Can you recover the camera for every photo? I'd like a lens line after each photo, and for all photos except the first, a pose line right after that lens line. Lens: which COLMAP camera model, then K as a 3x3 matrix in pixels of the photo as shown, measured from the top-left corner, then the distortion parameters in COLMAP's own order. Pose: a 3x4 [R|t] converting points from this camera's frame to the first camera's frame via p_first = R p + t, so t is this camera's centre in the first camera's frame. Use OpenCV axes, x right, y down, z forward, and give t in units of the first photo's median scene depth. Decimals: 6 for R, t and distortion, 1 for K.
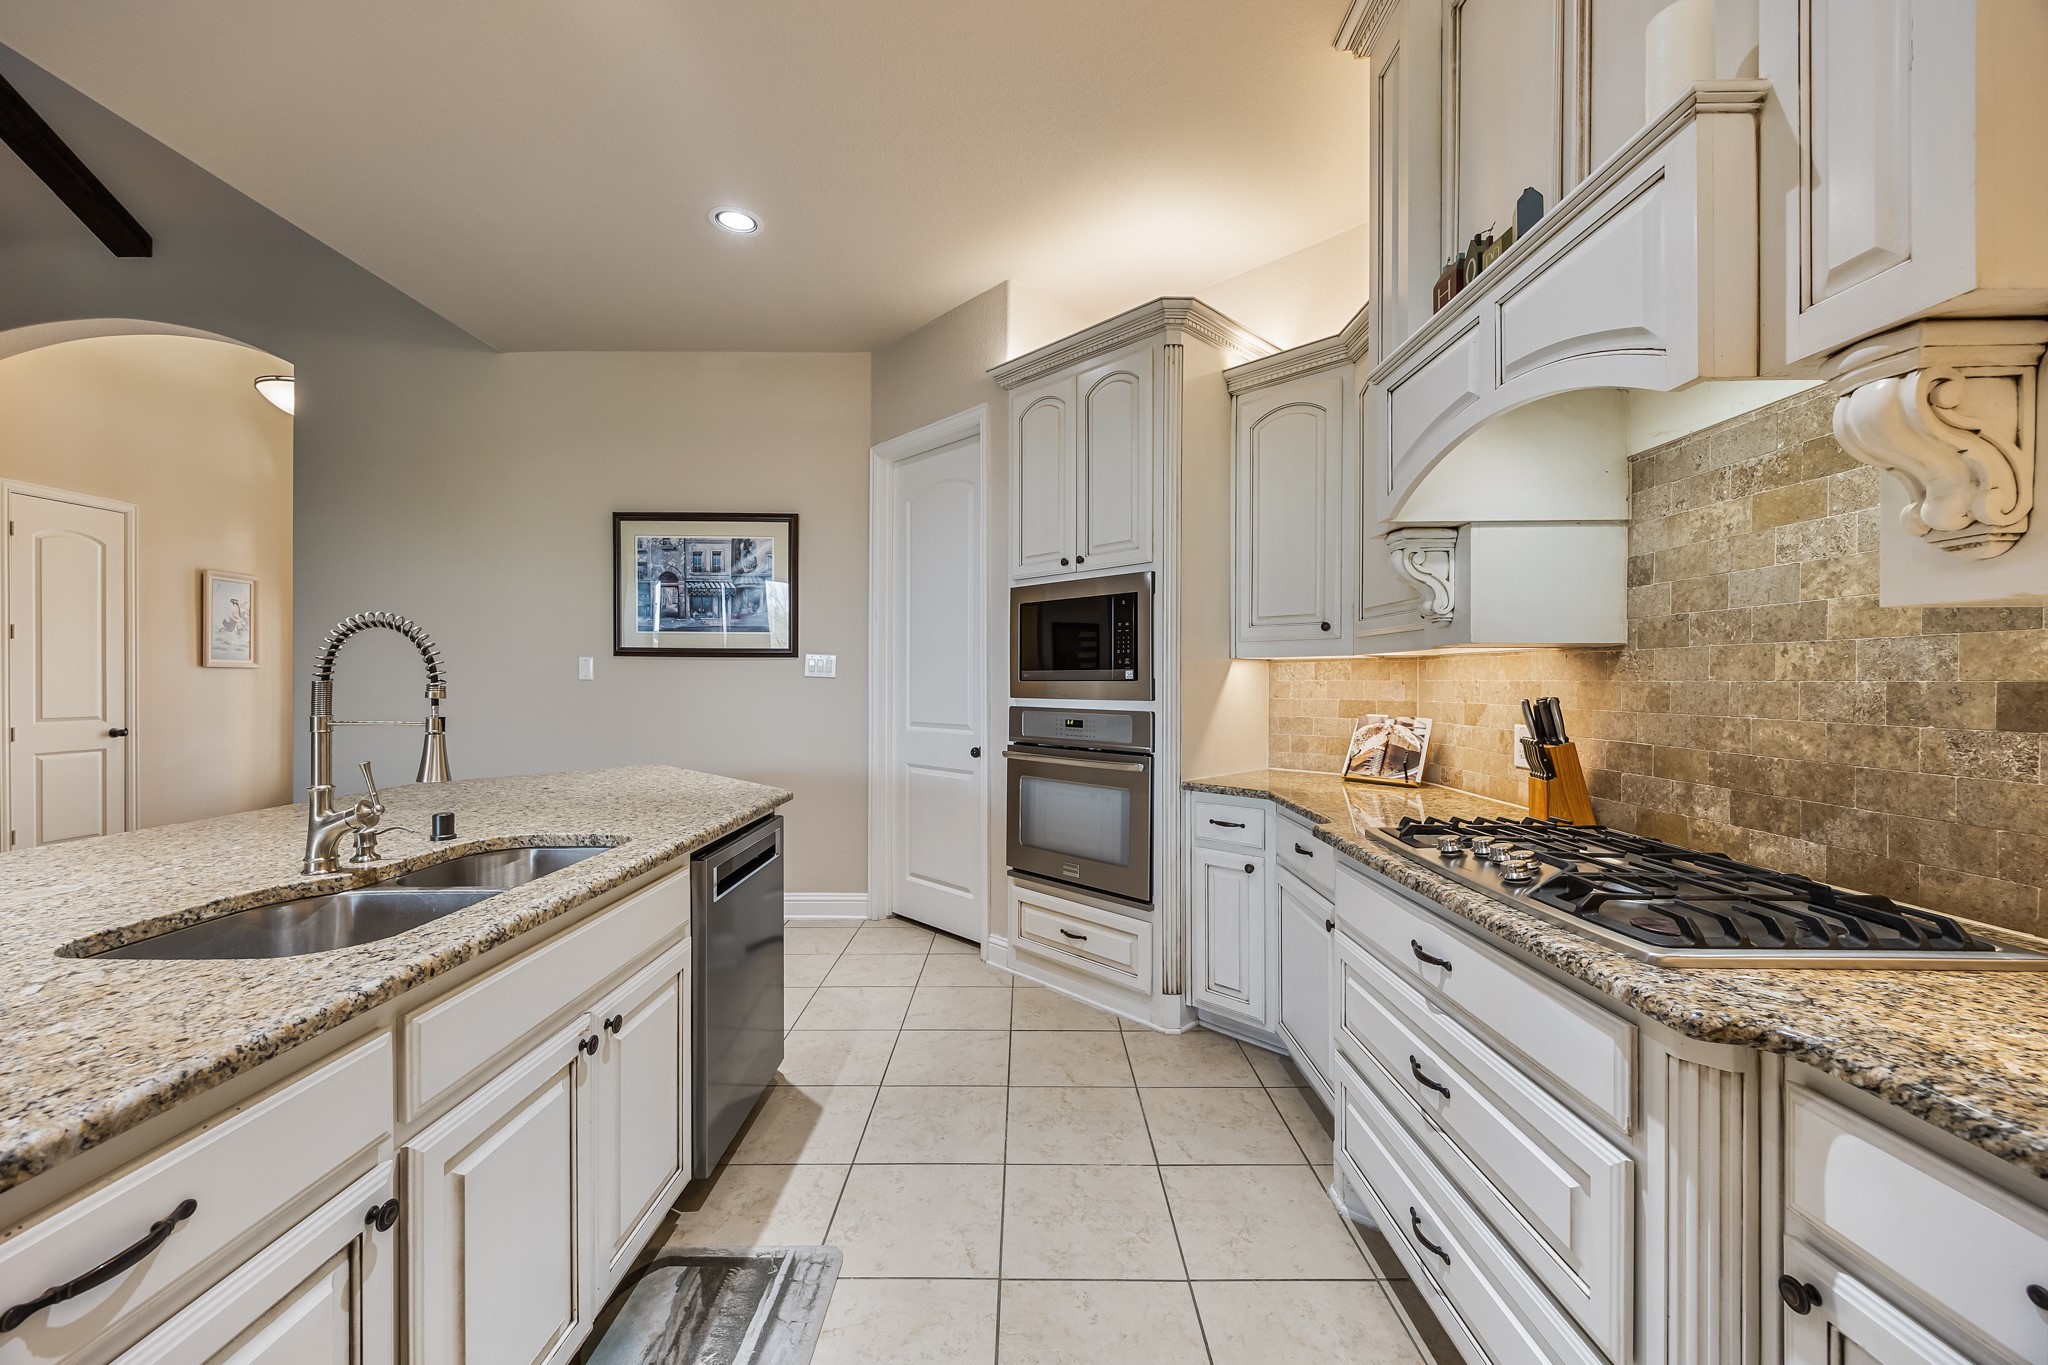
lens RADIAL K [[797.7, 0, 1024.0], [0, 797.7, 682.5], [0, 0, 1]] dist [-0.000089, -0.000067]
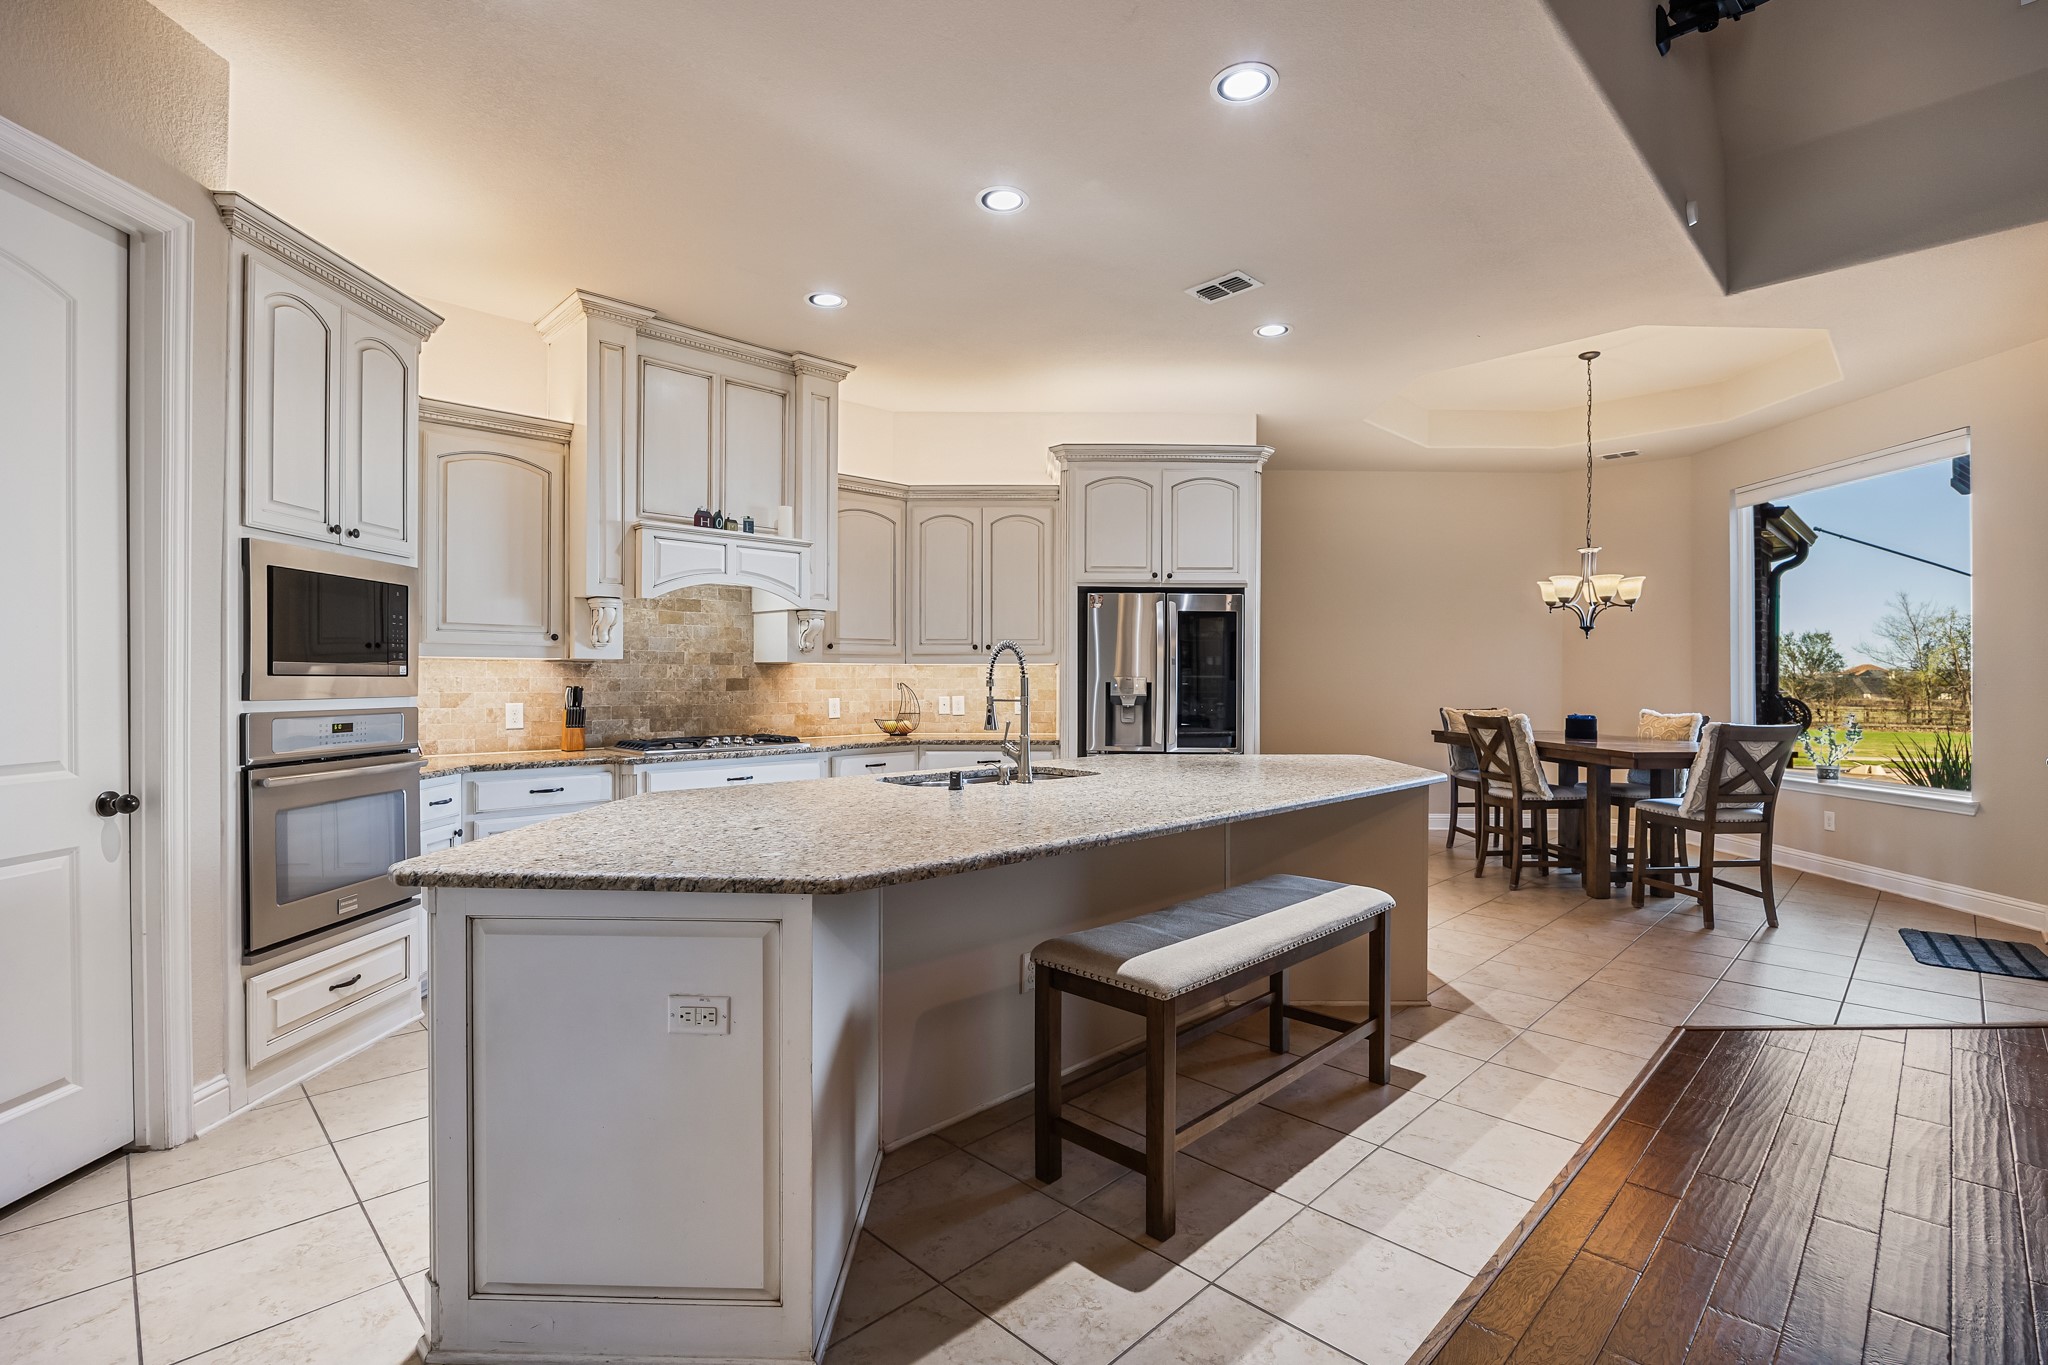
lens RADIAL K [[940.7, 0, 1027.3], [0, 940.7, 686.8], [0, 0, 1]] dist [-0.013901, 0.000421]
pose [[-0.708689, -0.006463, 0.705491, -2.334371], [-0.000412, 0.999962, 0.008747, -0.000251], [-0.705521, 0.005909, -0.708664, 2.461522]]
